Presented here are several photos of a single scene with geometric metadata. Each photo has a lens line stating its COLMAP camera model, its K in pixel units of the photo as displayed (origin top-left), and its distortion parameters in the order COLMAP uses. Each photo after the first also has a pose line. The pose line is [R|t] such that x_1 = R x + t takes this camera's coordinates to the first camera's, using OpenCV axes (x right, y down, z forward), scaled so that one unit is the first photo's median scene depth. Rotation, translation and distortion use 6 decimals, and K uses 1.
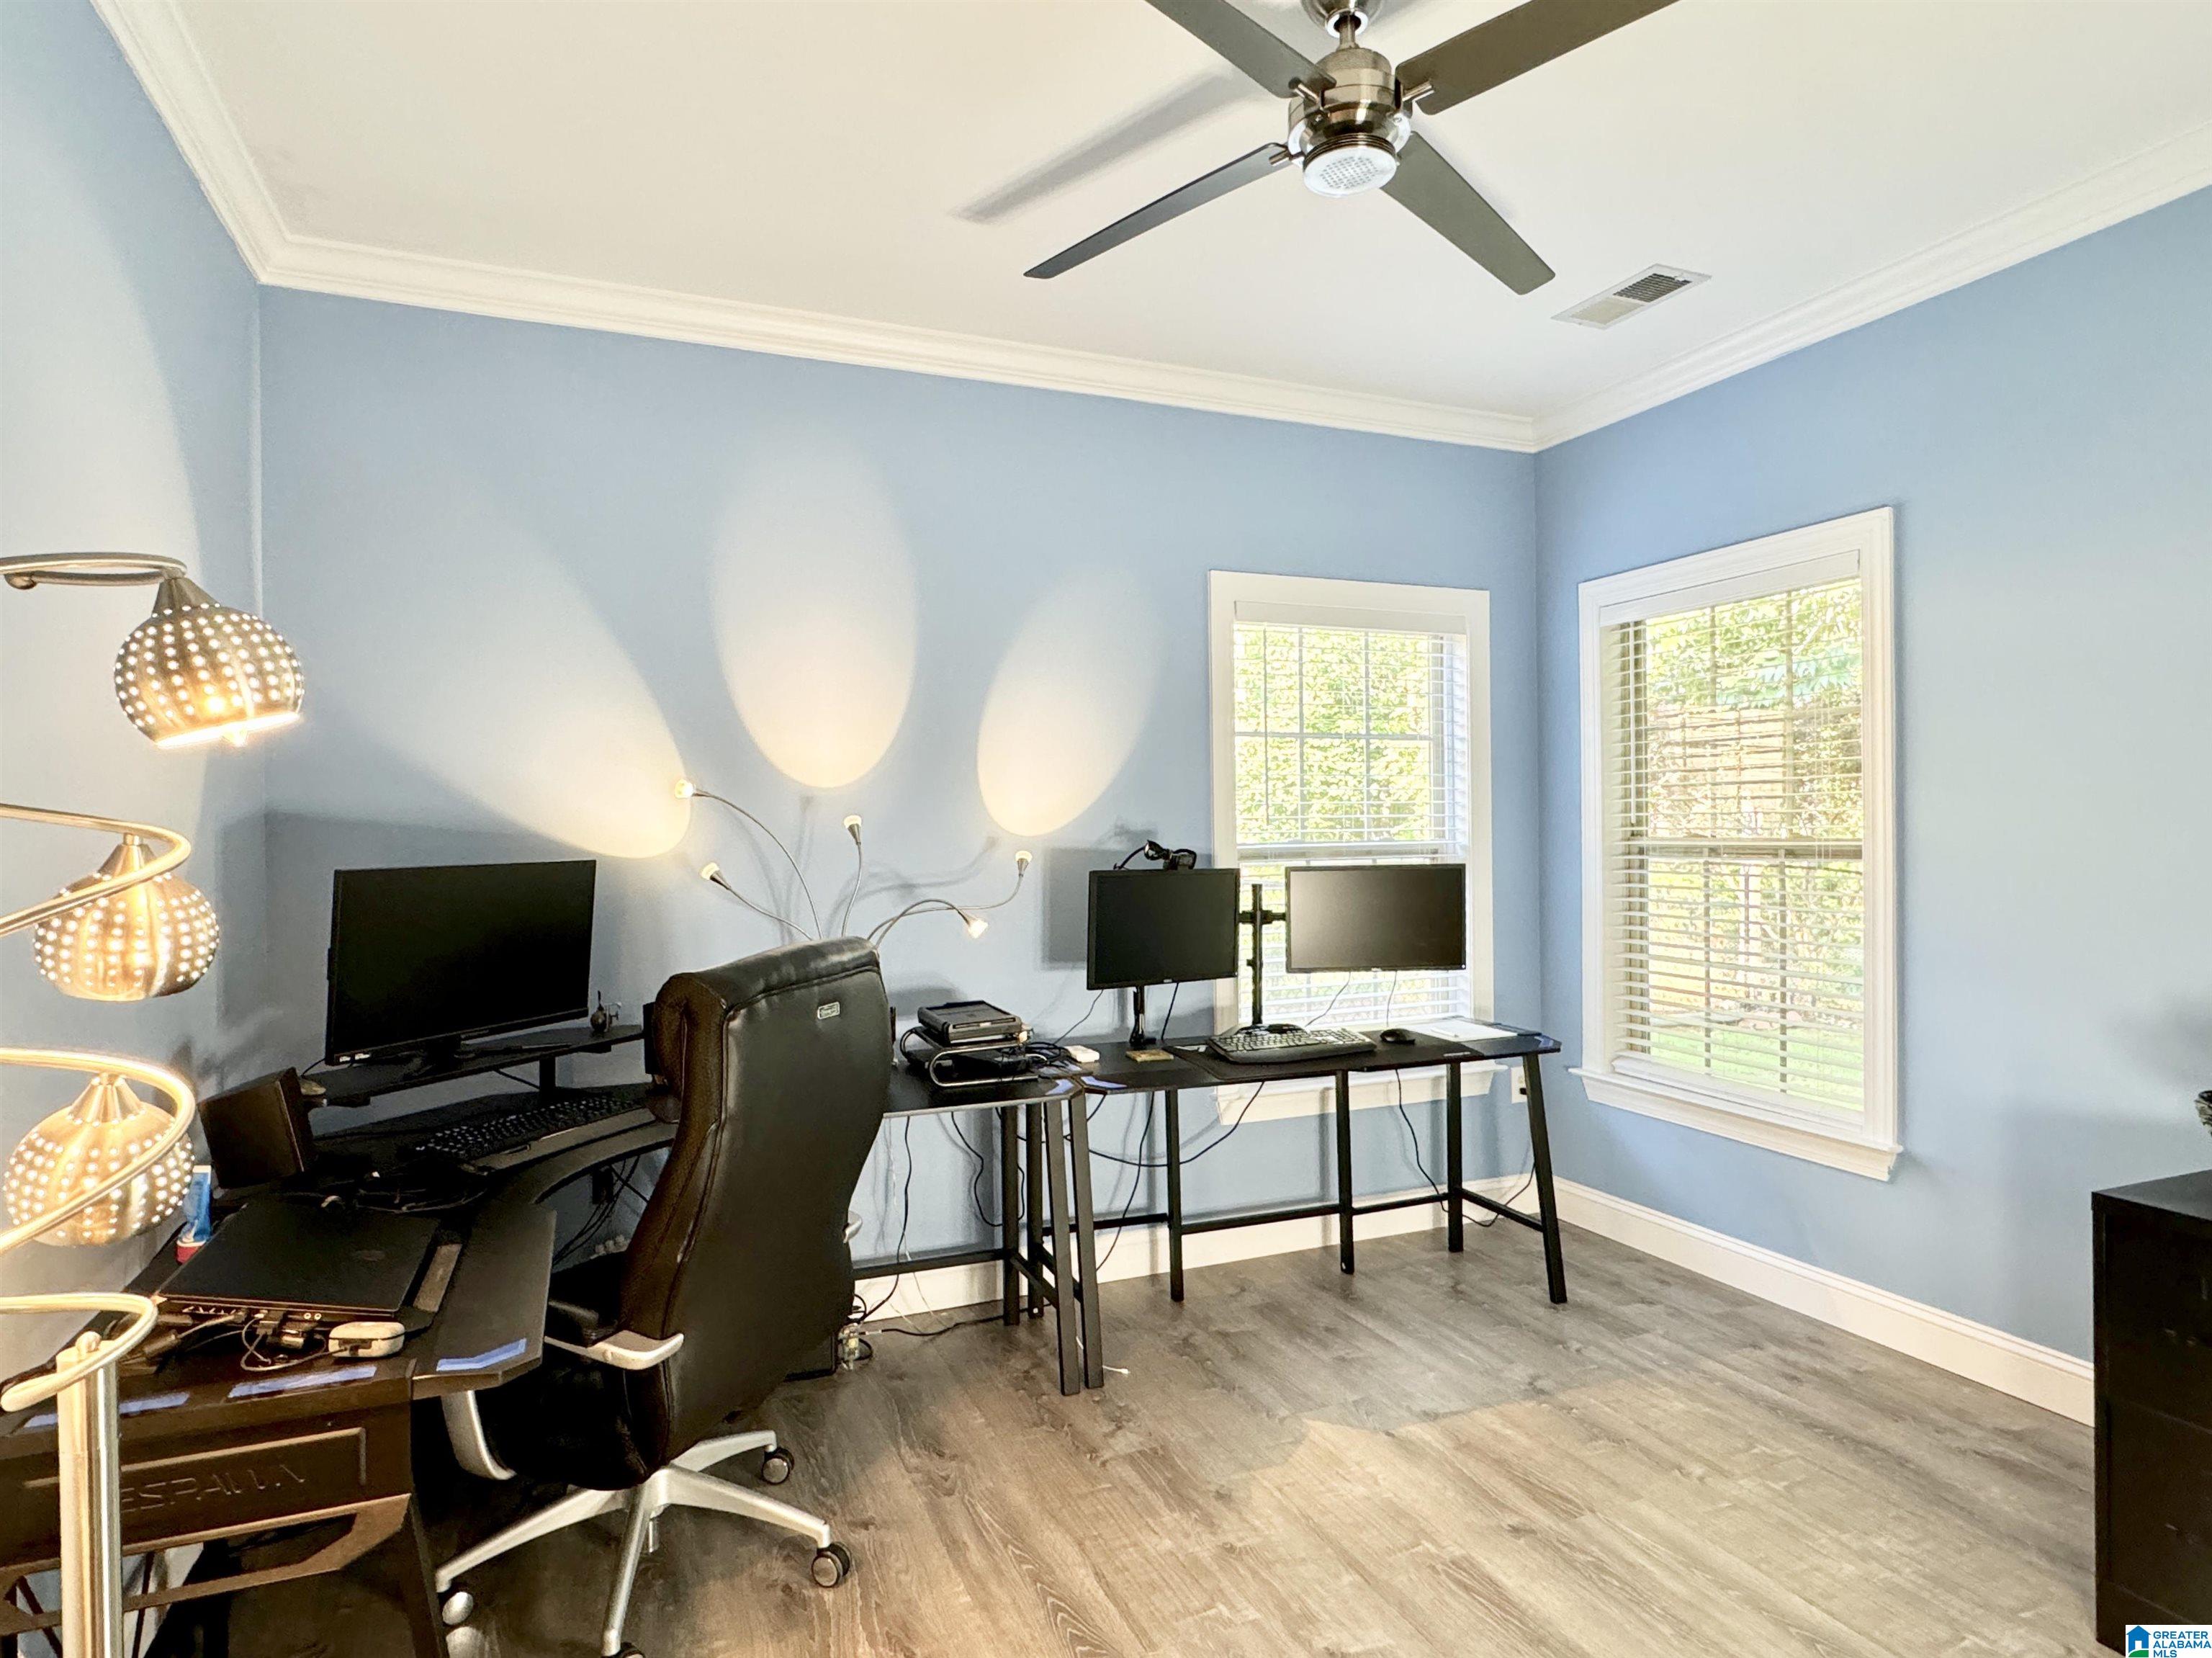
lens RADIAL K [[1231.3, 0, 1110.8], [0, 1231.3, 834.5], [0, 0, 1]] dist [0.001770, 0.001765]
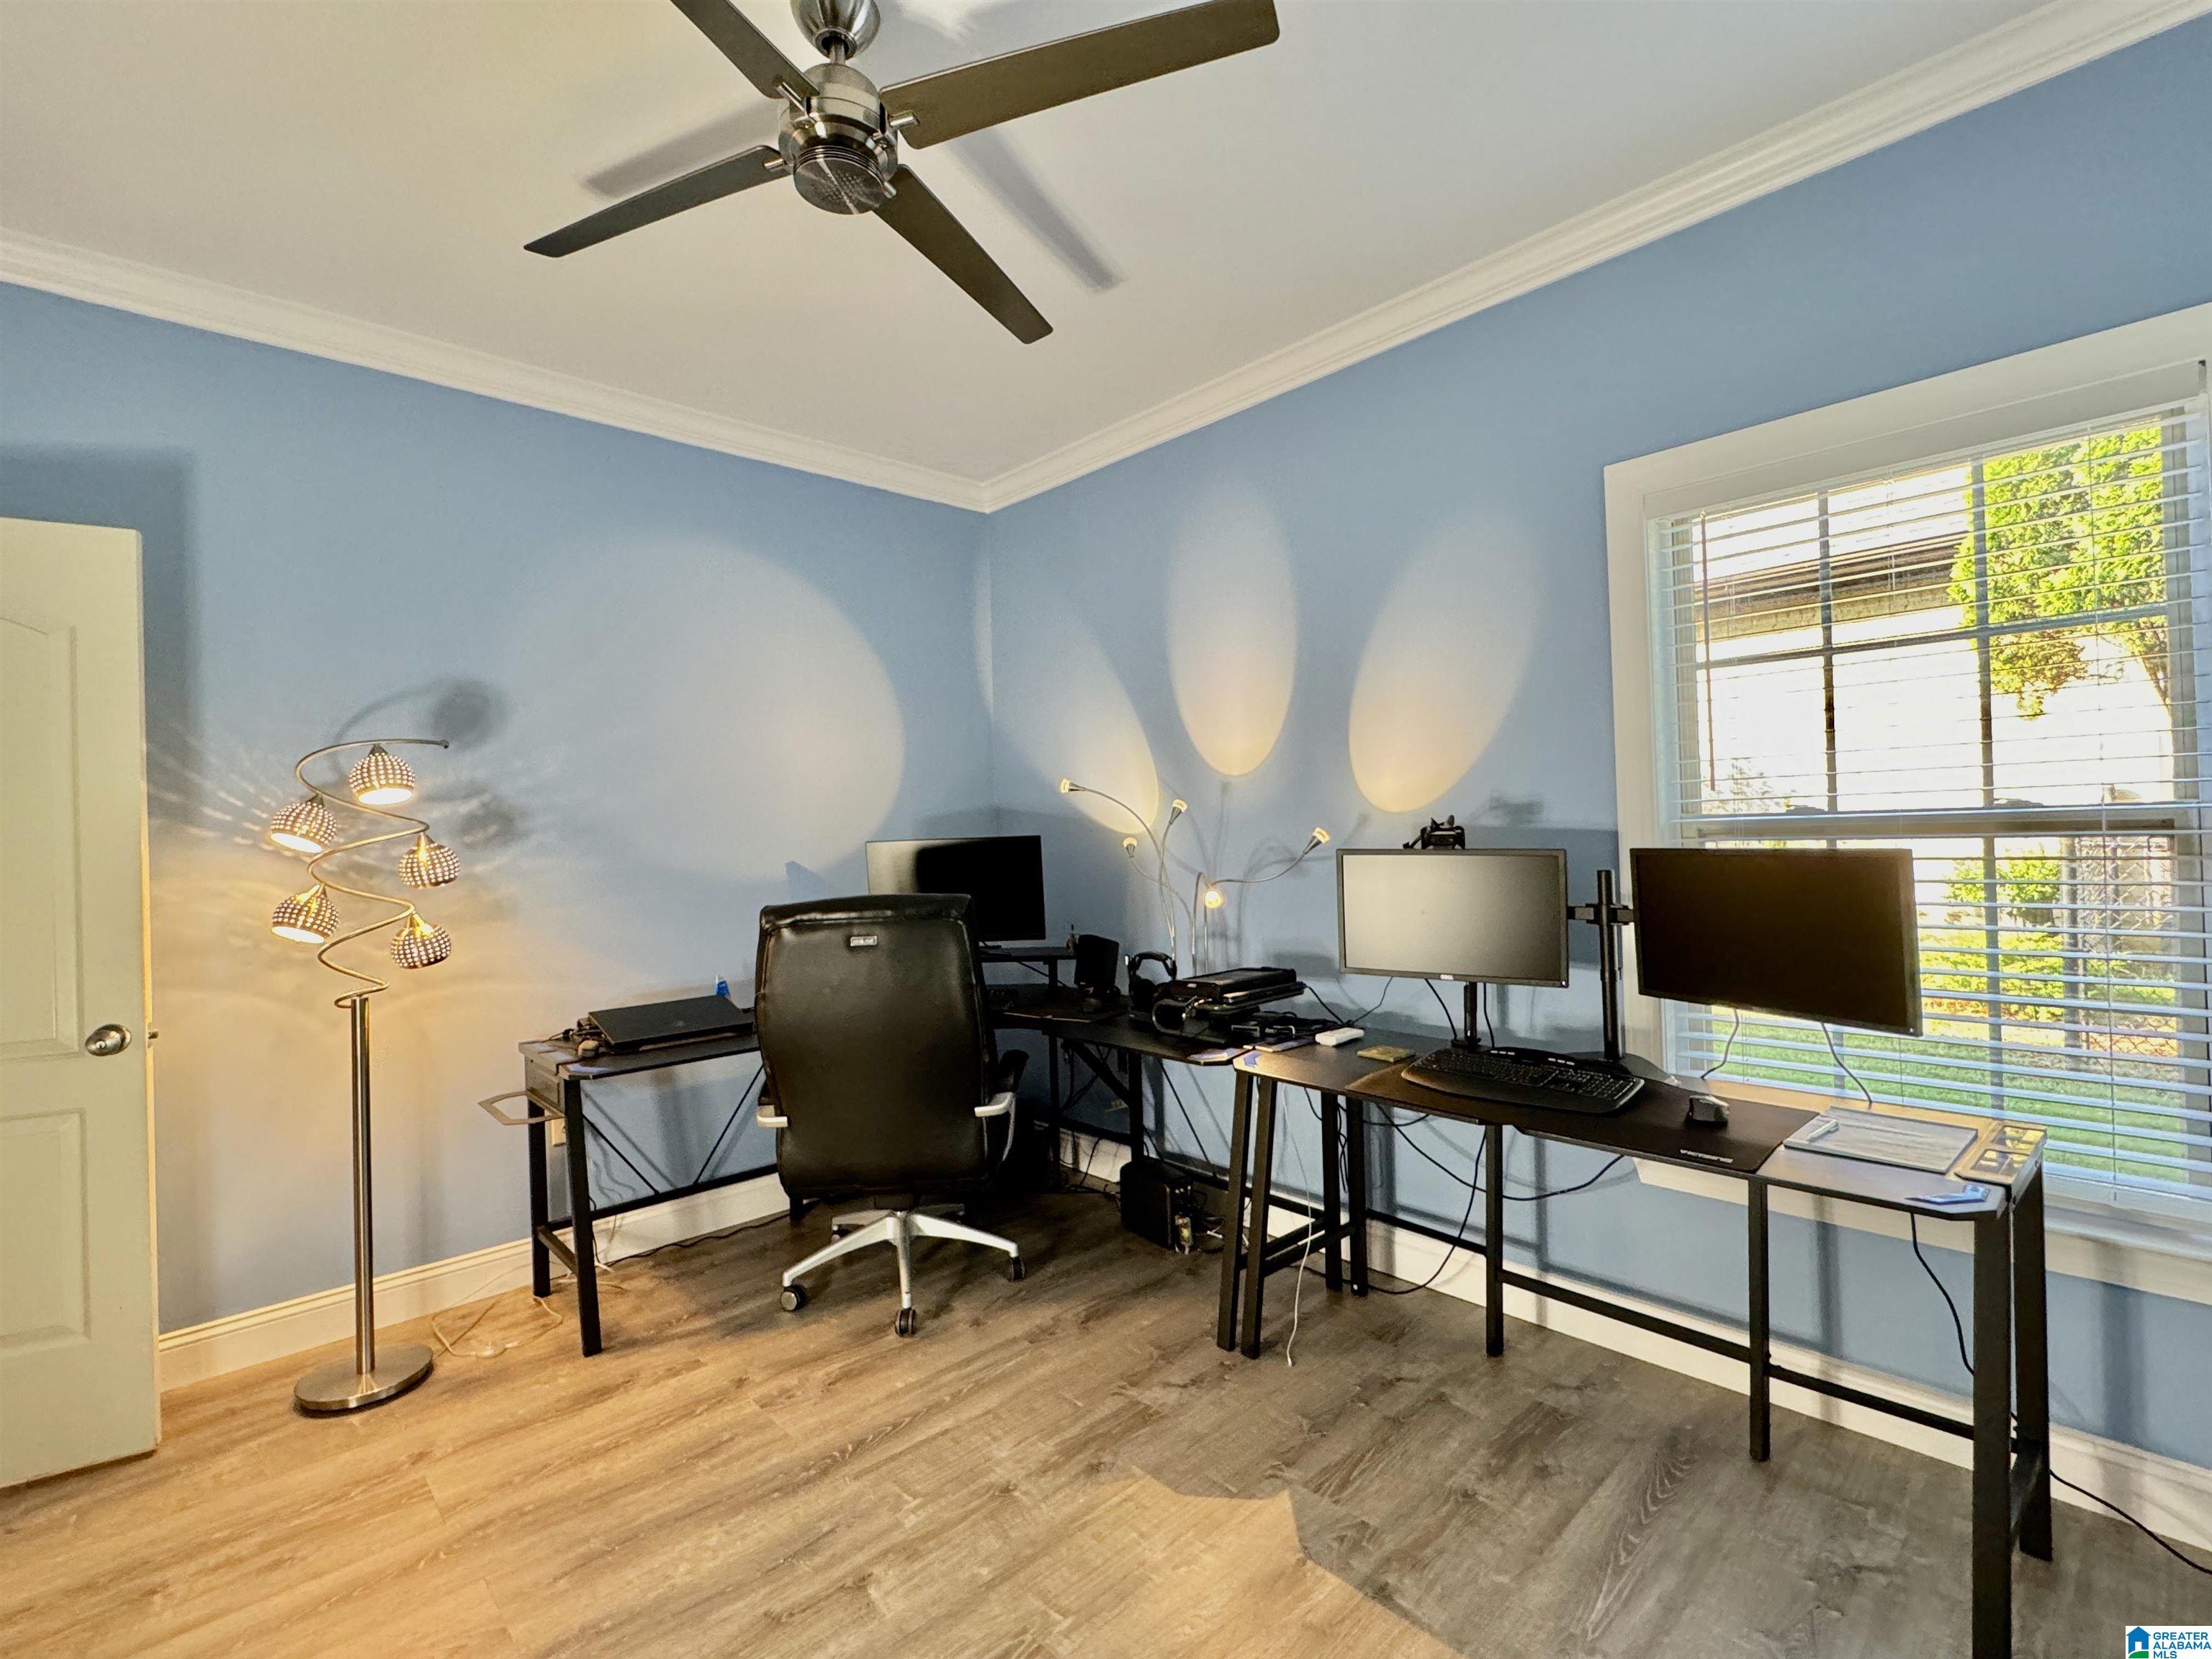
lens RADIAL K [[1013.6, 0, 1115.4], [0, 1013.6, 826.6], [0, 0, 1]] dist [-0.000552, -0.000157]
pose [[0.359446, -0.000235, -0.933166, 0.746305], [0.018115, 0.999813, 0.006726, 0.004547], [0.932990, -0.019322, 0.359383, 0.621536]]
